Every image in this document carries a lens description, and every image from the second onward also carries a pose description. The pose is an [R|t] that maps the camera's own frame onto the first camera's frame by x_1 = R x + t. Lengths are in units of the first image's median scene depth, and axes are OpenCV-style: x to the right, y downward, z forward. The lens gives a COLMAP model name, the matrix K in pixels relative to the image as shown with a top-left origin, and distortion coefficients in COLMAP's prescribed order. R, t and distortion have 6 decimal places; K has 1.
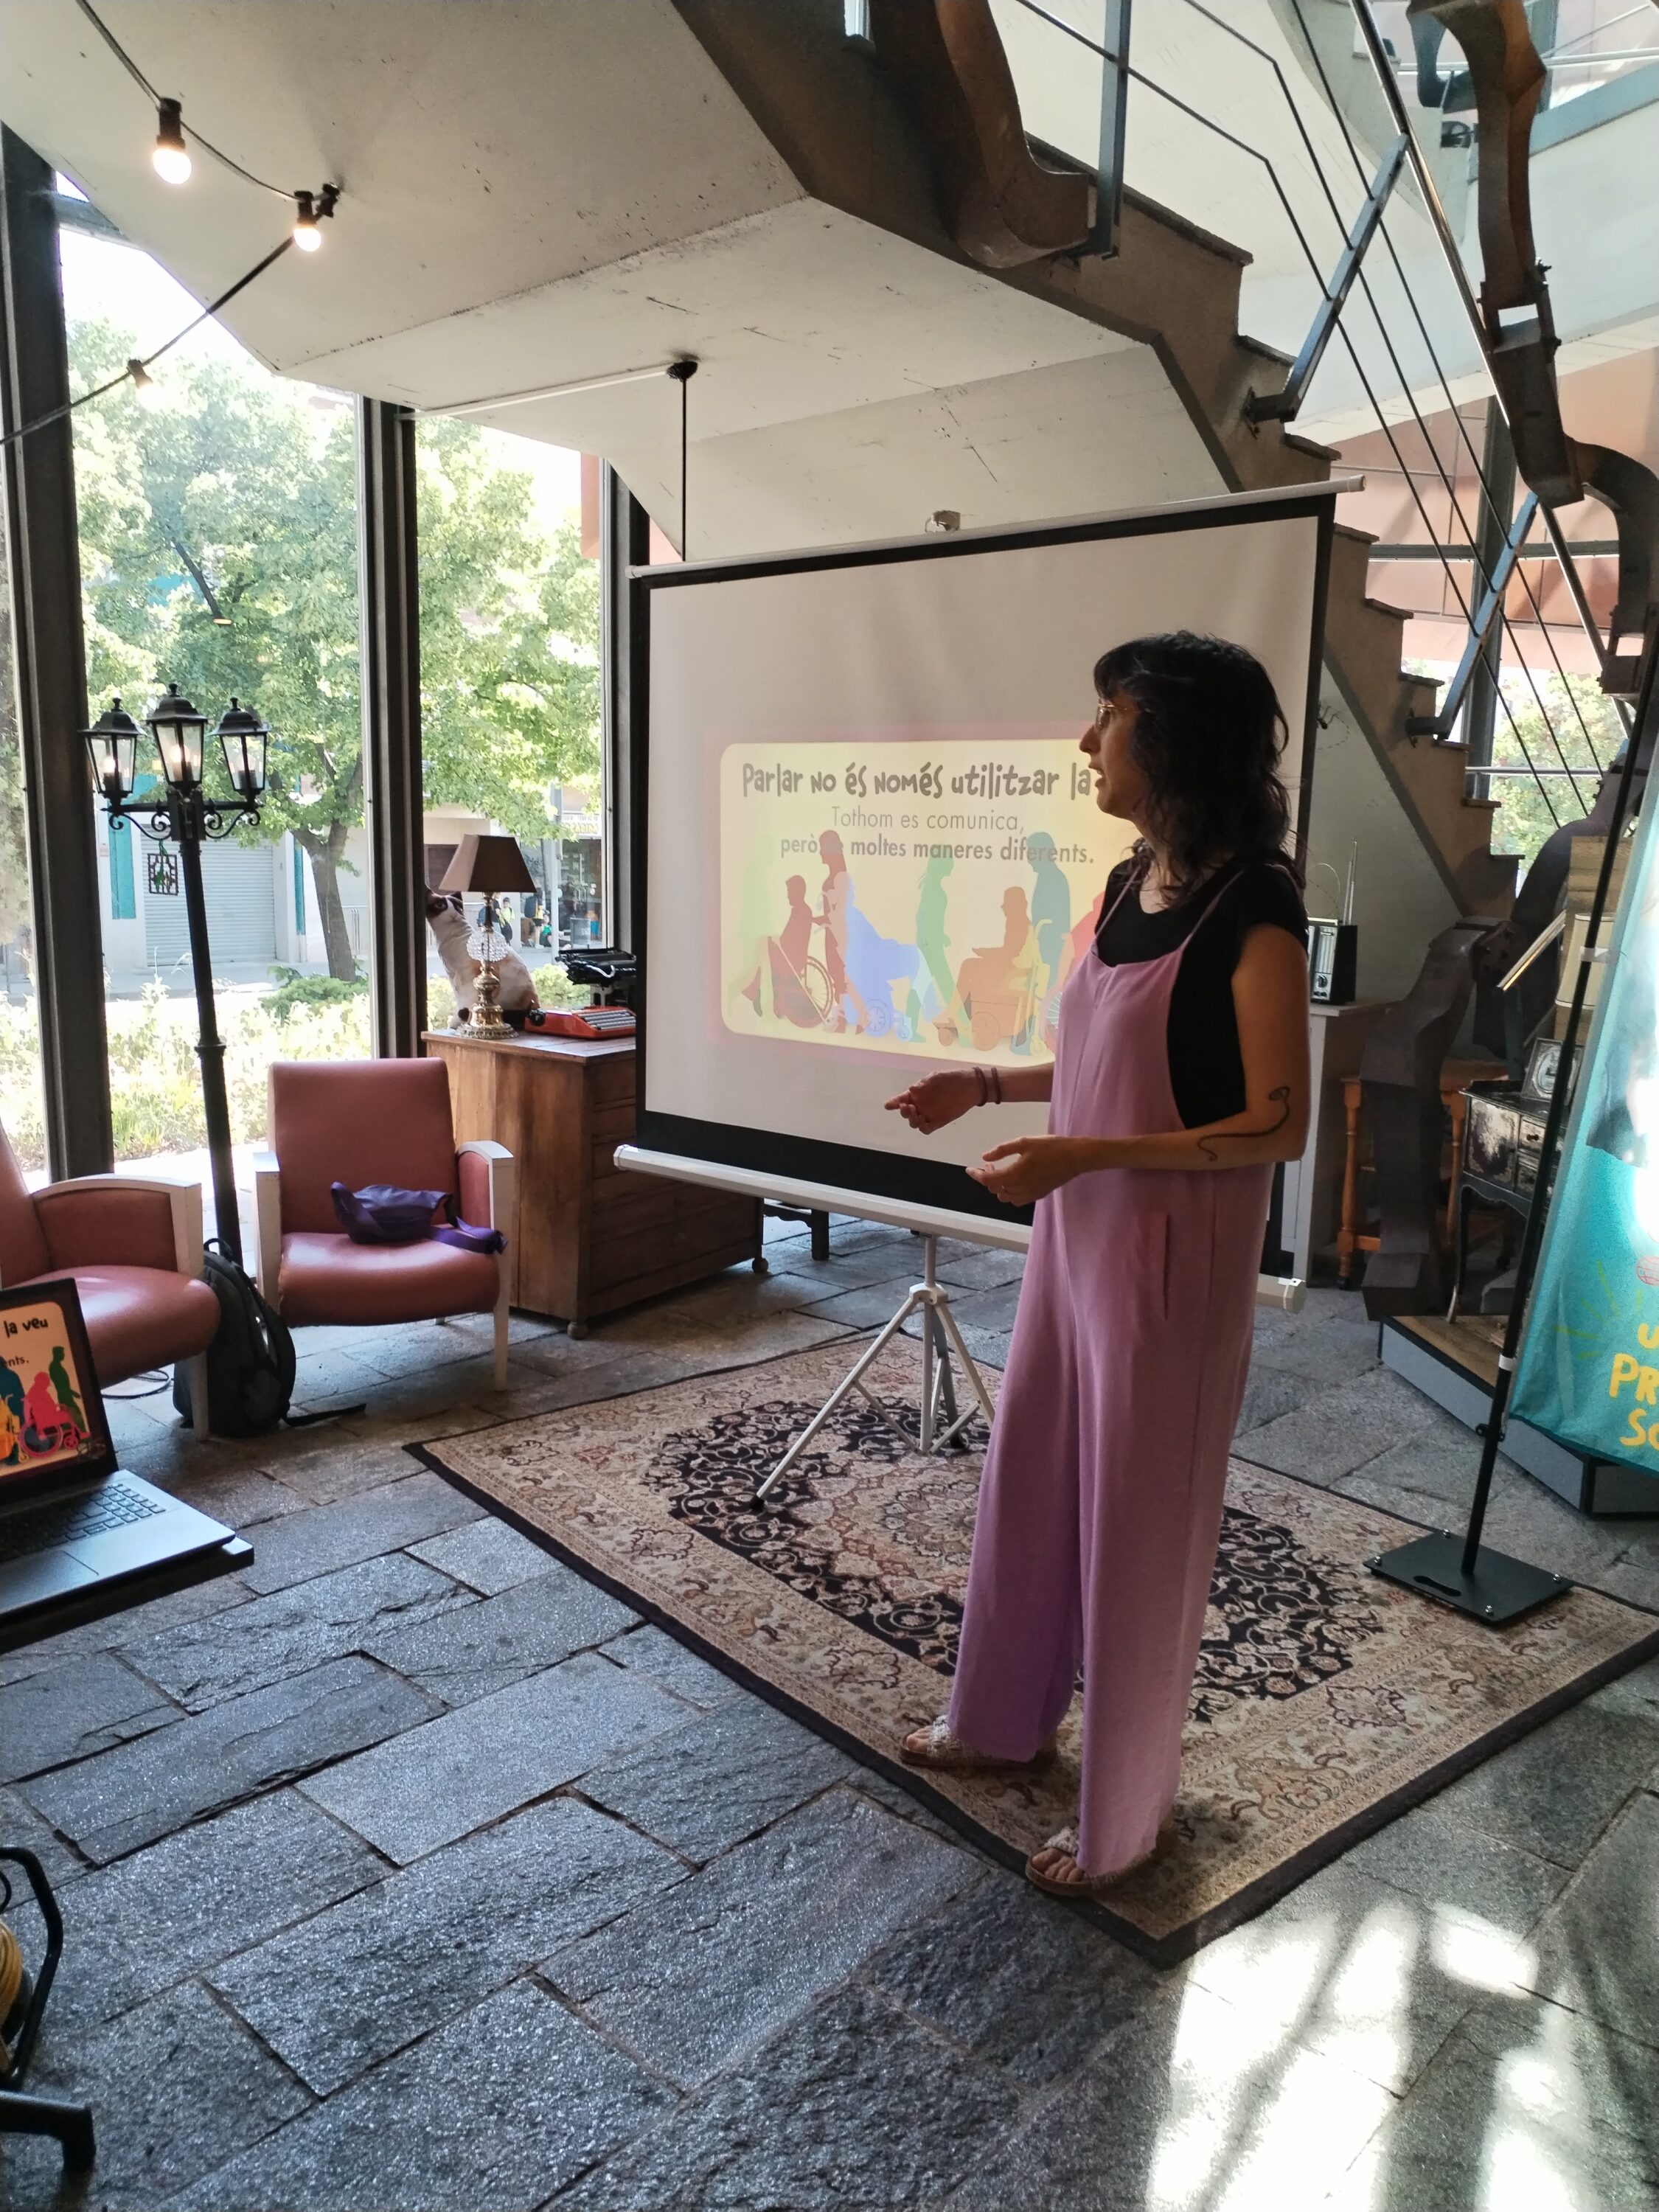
lens RADIAL K [[1656.9, 0, 828.9], [0, 1656.9, 1103.0], [0, 0, 1]] dist [0.007676, 0.002285]
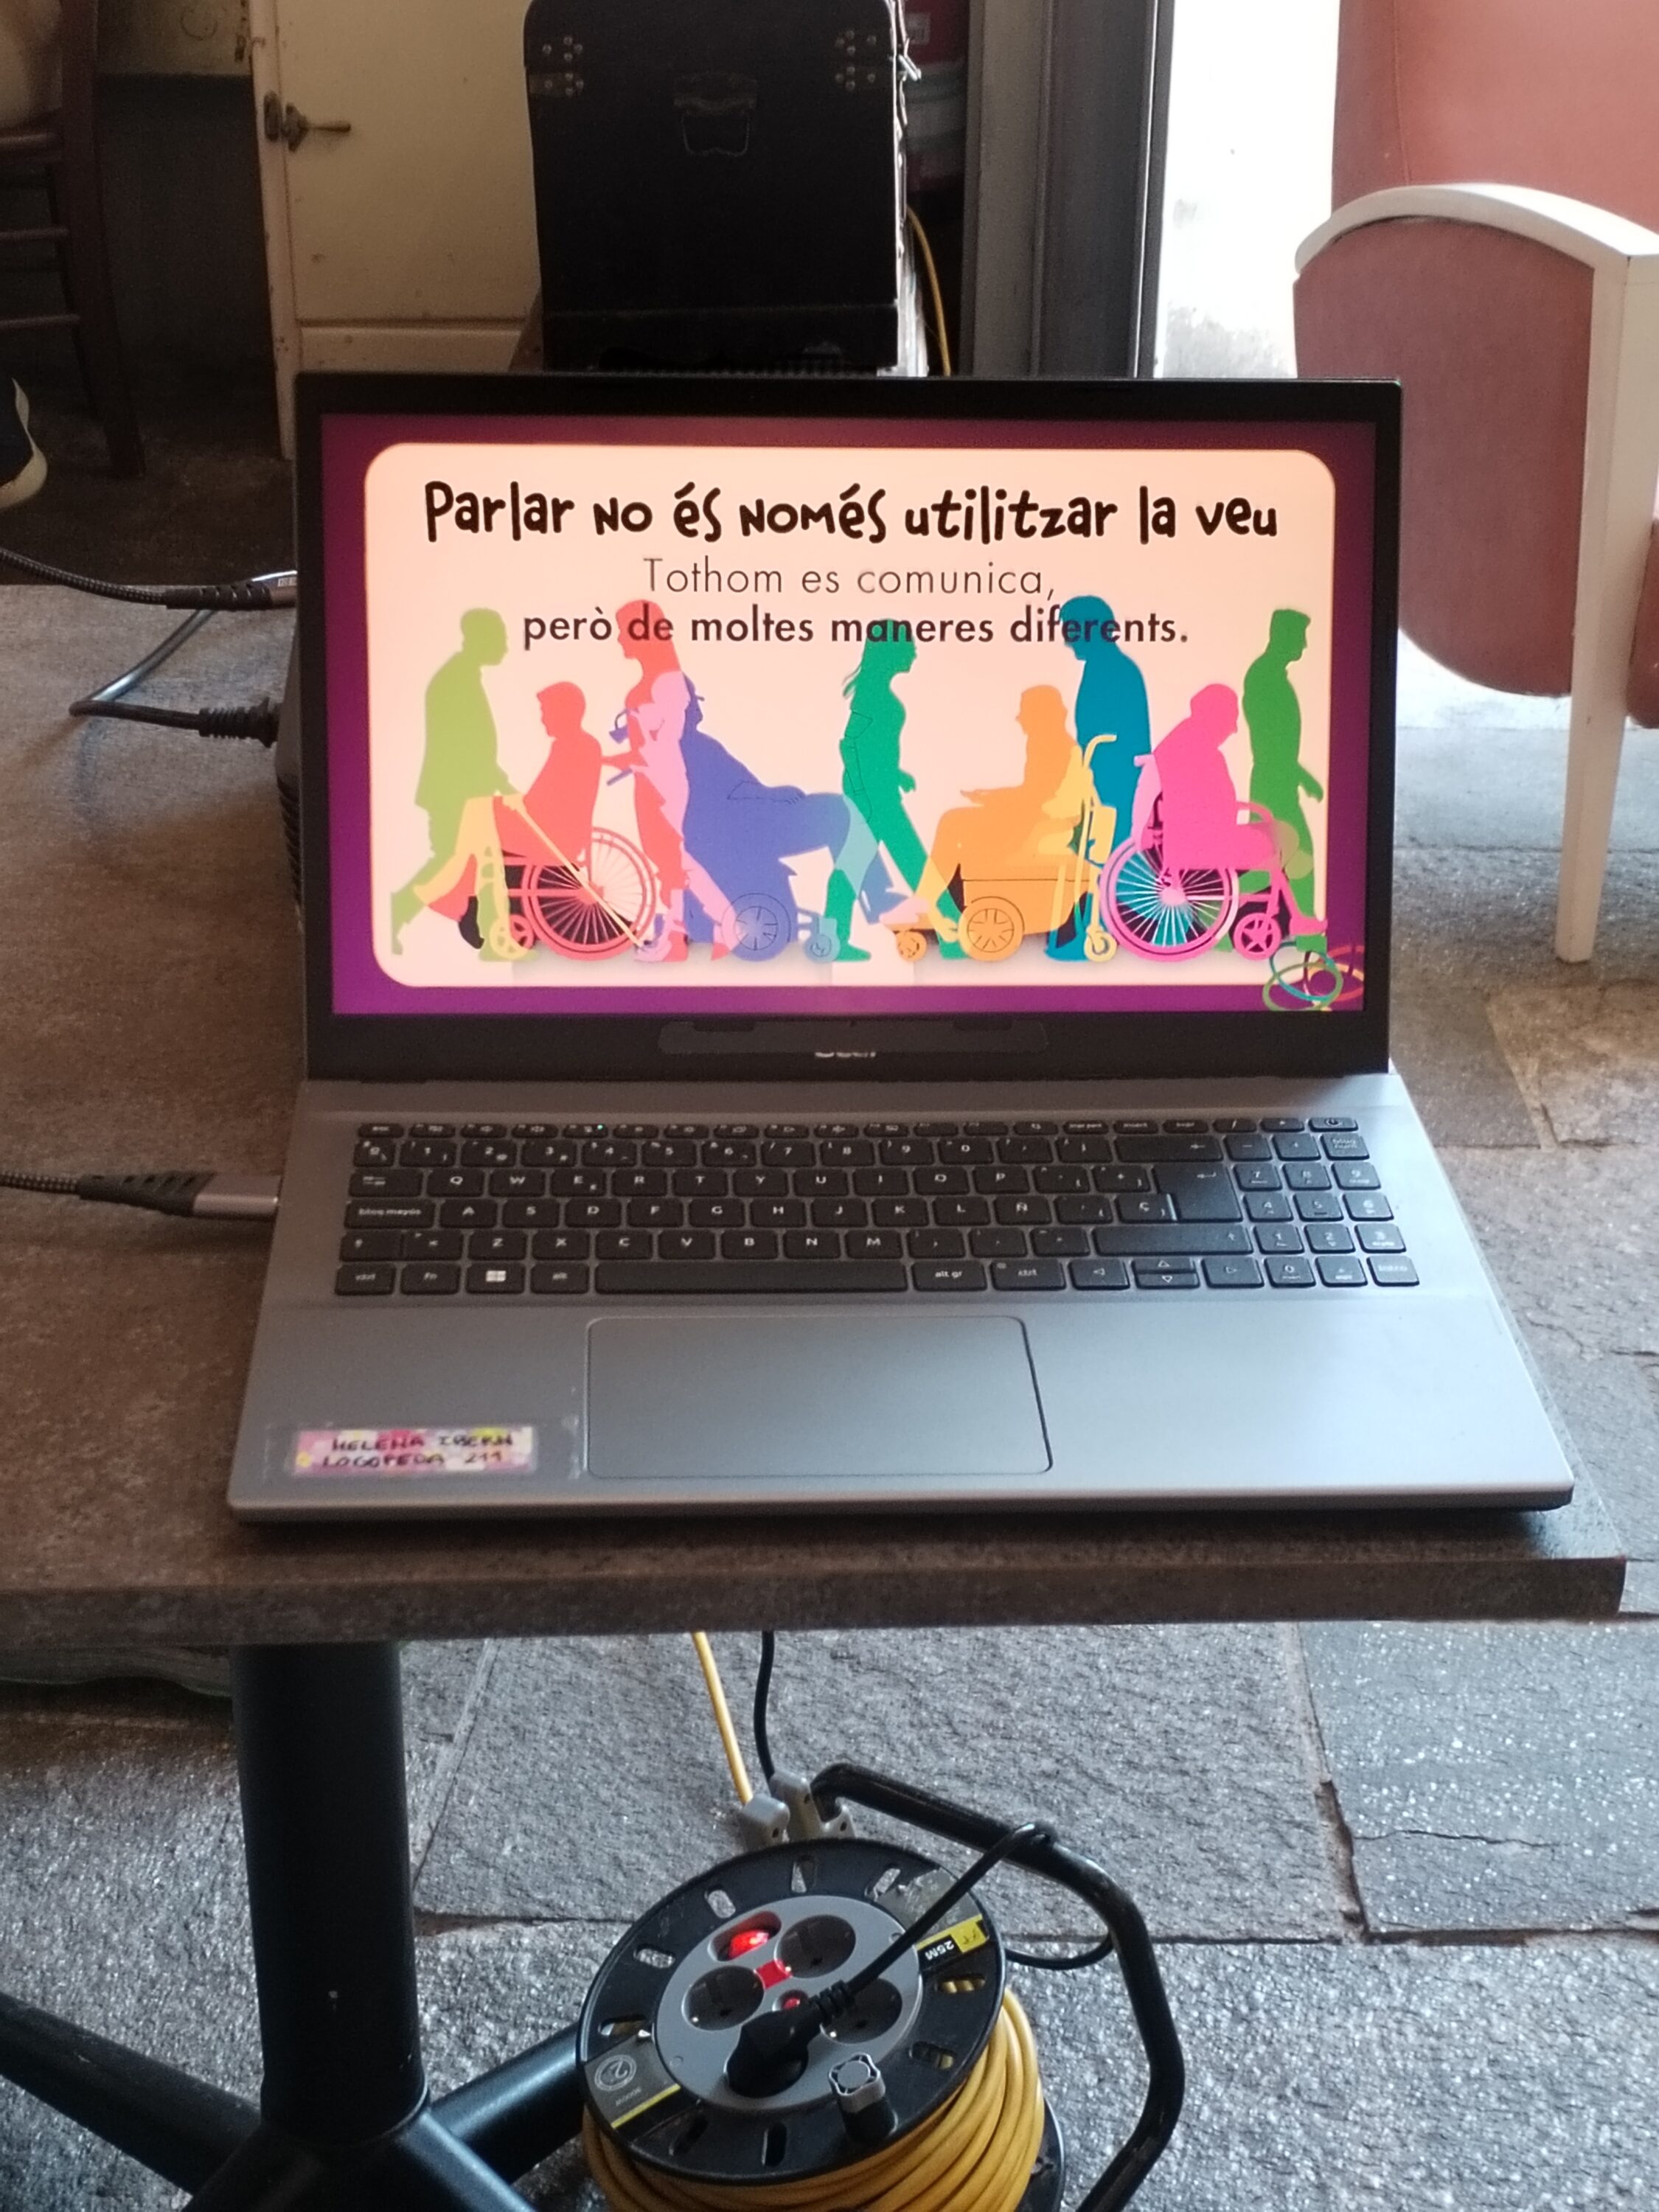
lens RADIAL K [[3294.9, 0, 829.3], [0, 3294.9, 1105.7], [0, 0, 1]] dist [0.064554, 0.000000]
pose [[0.678462, 0.334832, -0.653894, -0.109721], [-0.116432, 0.927852, 0.354308, 0.030884], [0.725351, -0.164250, 0.668497, 0.541052]]
